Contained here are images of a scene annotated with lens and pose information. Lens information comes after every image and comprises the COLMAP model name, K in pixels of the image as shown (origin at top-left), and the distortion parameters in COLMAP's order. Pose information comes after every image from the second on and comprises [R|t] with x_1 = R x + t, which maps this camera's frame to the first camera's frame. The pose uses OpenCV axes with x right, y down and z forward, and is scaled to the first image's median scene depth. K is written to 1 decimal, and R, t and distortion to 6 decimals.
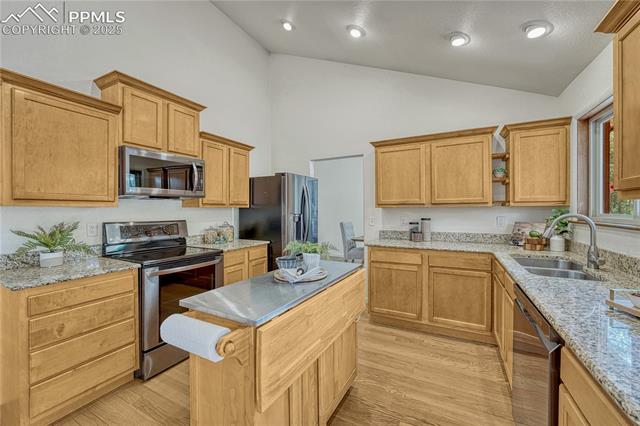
lens RADIAL K [[252.8, 0, 322.2], [0, 252.8, 201.8], [0, 0, 1]] dist [-0.002448, -0.000321]
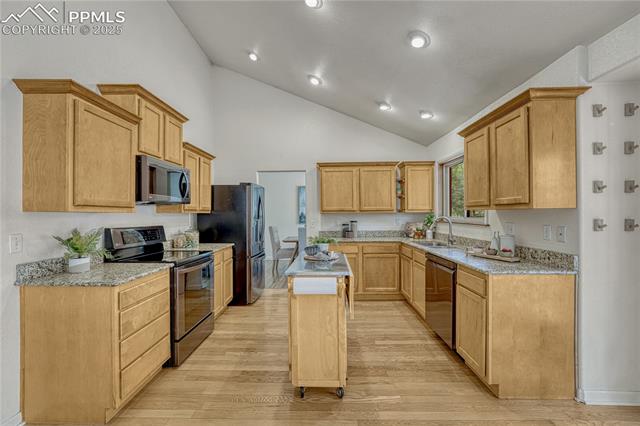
lens RADIAL K [[252.8, 0, 322.2], [0, 252.8, 201.8], [0, 0, 1]] dist [-0.002448, -0.000321]
pose [[0.901183, 0.020379, 0.432959, -0.413945], [-0.011291, 0.999659, -0.023552, -0.006686], [-0.433291, 0.016336, 0.901106, -0.209585]]
